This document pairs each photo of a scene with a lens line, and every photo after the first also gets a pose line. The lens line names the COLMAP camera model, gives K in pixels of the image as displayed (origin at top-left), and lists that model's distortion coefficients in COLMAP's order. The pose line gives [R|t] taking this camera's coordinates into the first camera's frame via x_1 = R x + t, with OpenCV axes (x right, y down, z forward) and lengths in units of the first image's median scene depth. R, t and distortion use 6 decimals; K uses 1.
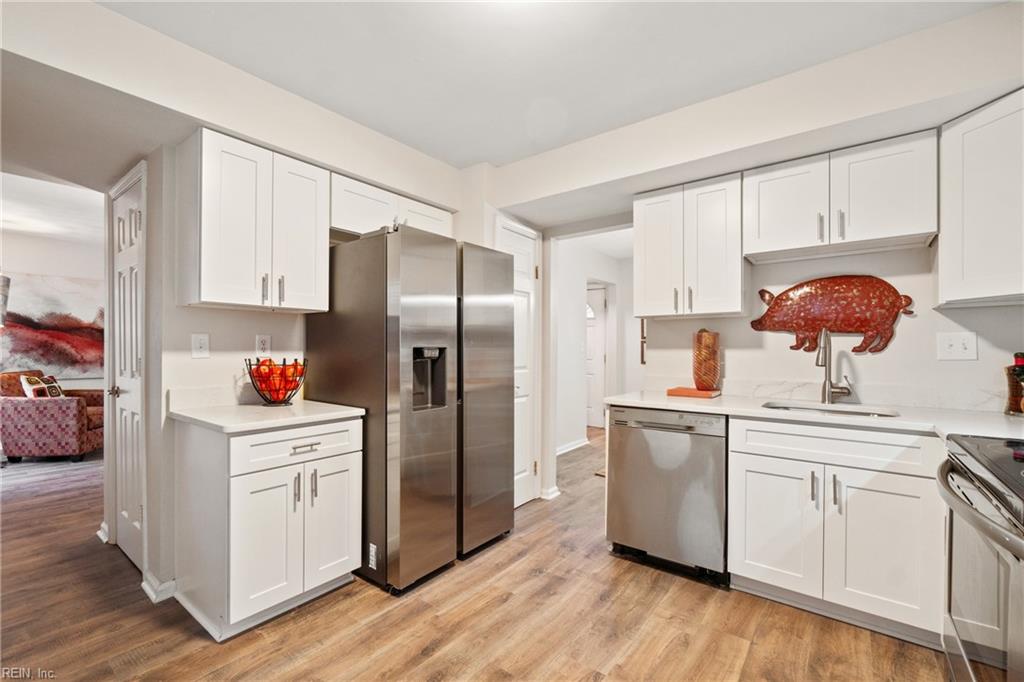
lens RADIAL K [[441.7, 0, 511.7], [0, 441.7, 349.8], [0, 0, 1]] dist [-0.009191, 0.000275]
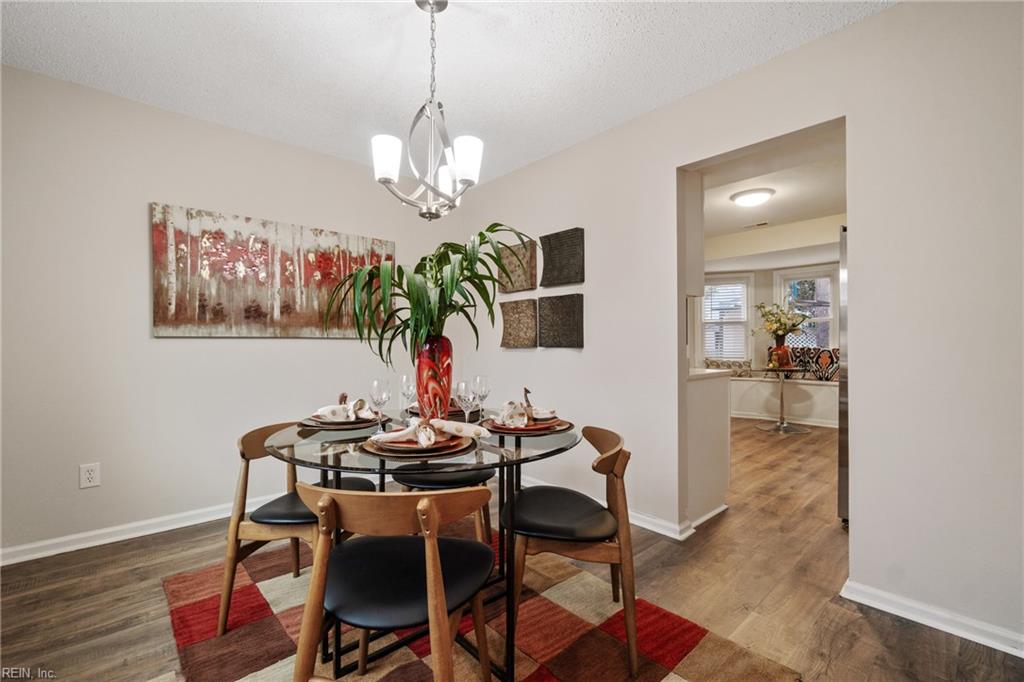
lens RADIAL K [[441.7, 0, 511.7], [0, 441.7, 341.4], [0, 0, 1]] dist [-0.009191, 0.000275]
pose [[-0.983315, -0.001108, 0.181905, 0.755591], [-0.000233, 0.999988, 0.004832, 0.036508], [-0.181909, 0.004709, -0.983304, 2.985776]]
